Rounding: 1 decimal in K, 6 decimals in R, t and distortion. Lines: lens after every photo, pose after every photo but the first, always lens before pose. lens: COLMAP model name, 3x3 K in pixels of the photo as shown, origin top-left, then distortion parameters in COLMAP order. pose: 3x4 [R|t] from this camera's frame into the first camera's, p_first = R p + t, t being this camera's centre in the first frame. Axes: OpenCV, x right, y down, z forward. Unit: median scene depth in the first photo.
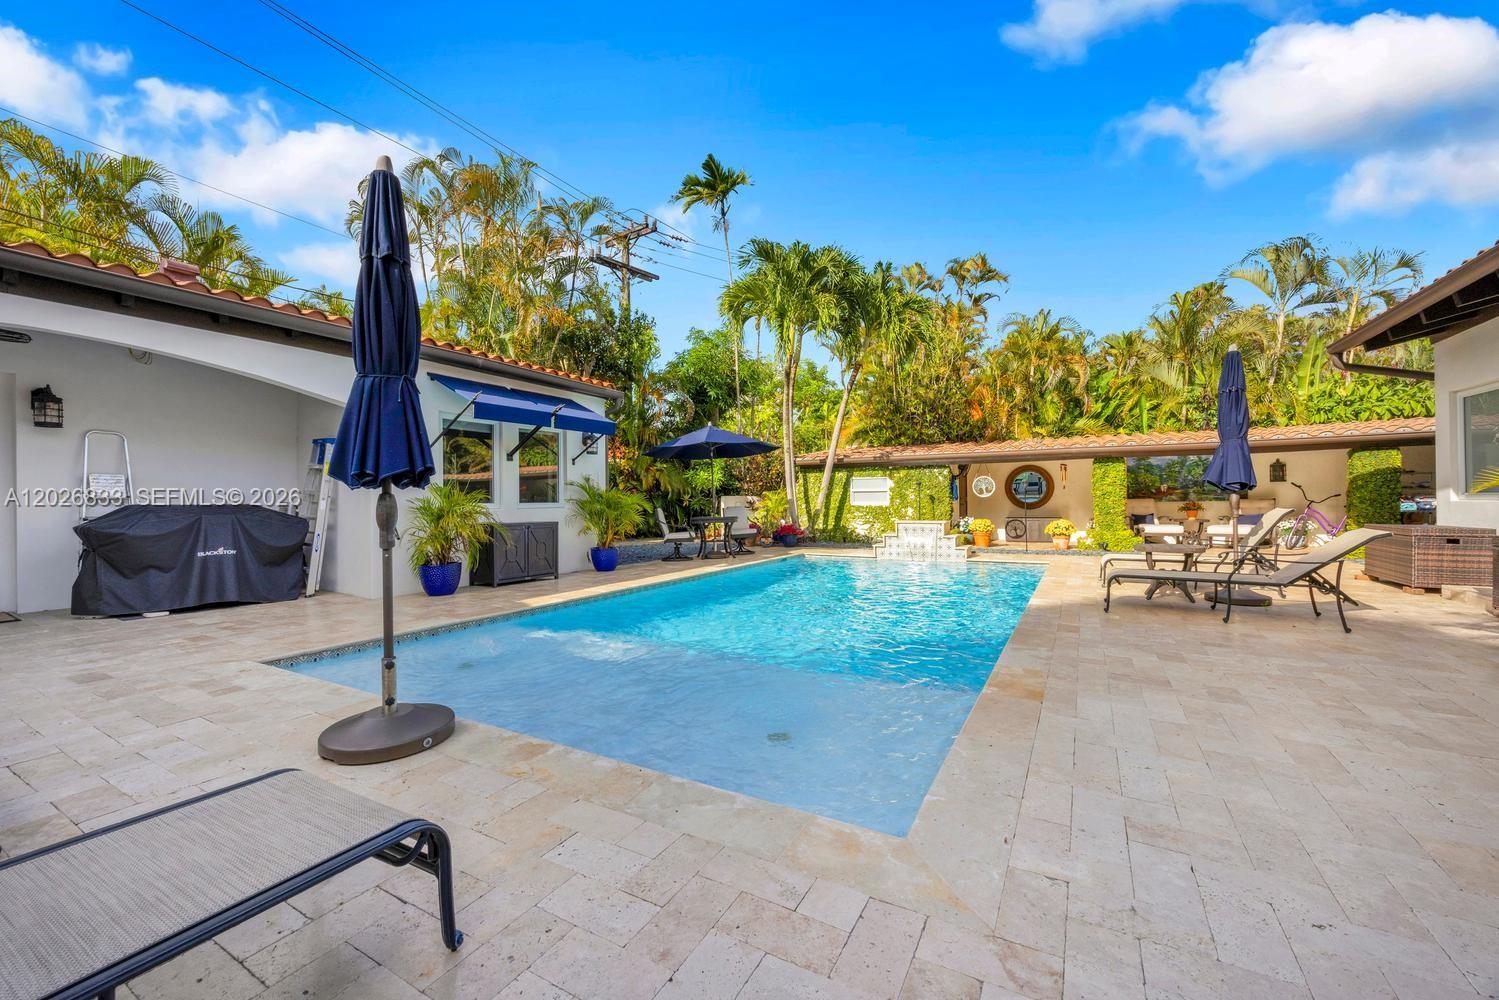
lens RADIAL K [[568.5, 0, 755.0], [0, 568.5, 501.2], [0, 0, 1]] dist [-0.001365, 0.000279]
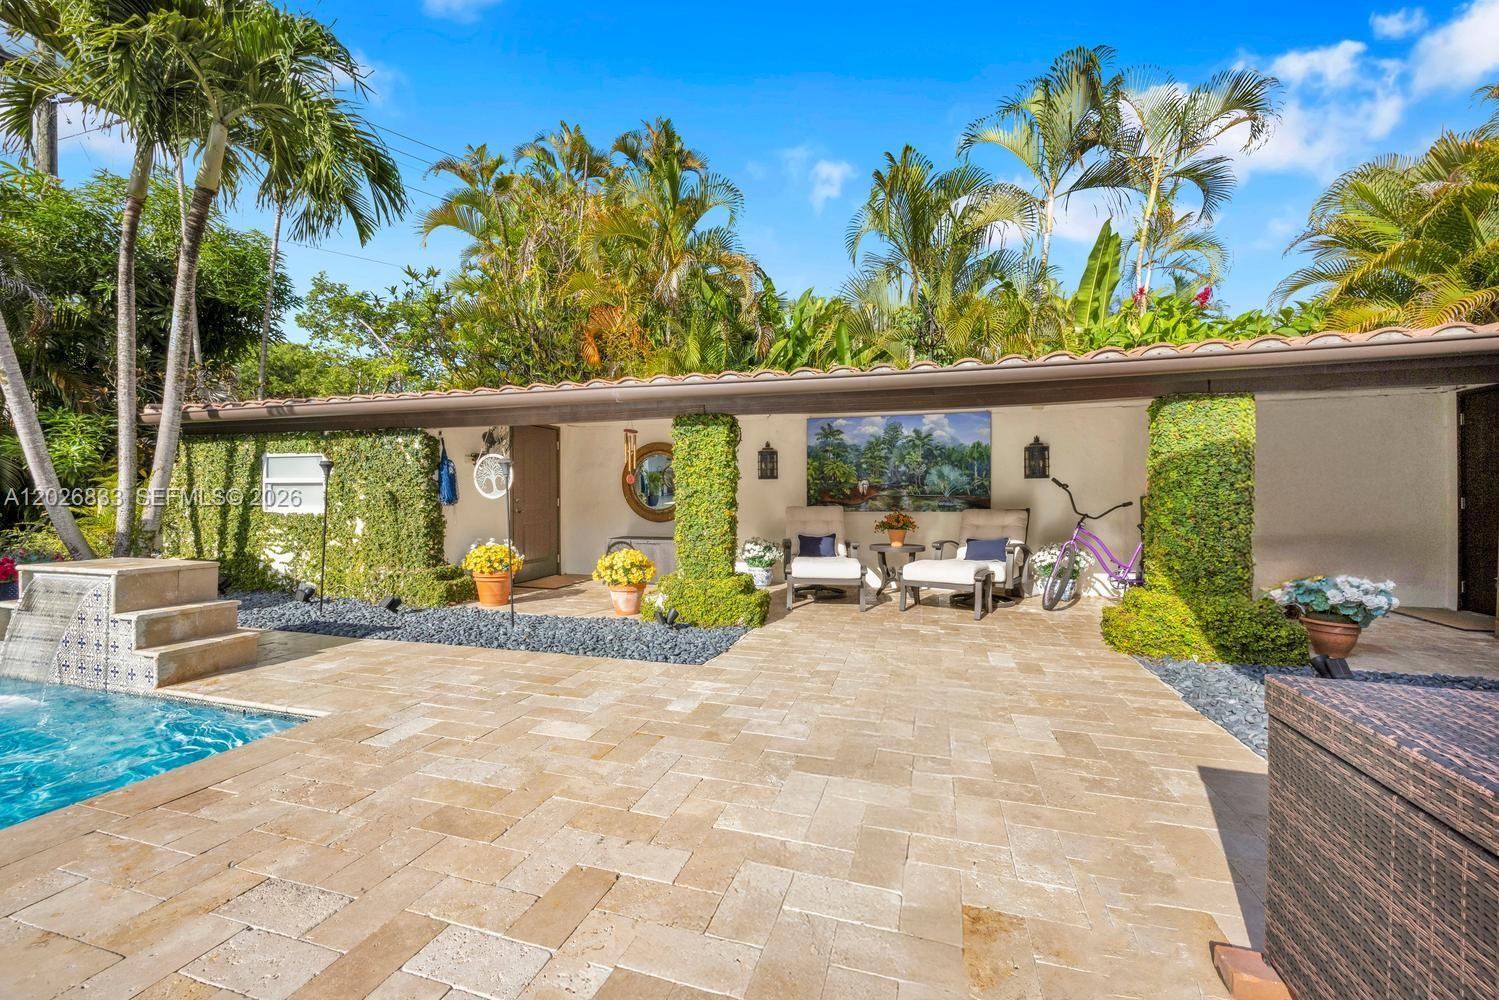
lens RADIAL K [[568.5, 0, 749.8], [0, 568.5, 502.7], [0, 0, 1]] dist [-0.001365, 0.000279]
pose [[0.976807, 0.013156, 0.213718, 0.501605], [-0.013597, 0.999907, 0.000593, -0.006829], [-0.213690, -0.003486, 0.976895, 0.491180]]
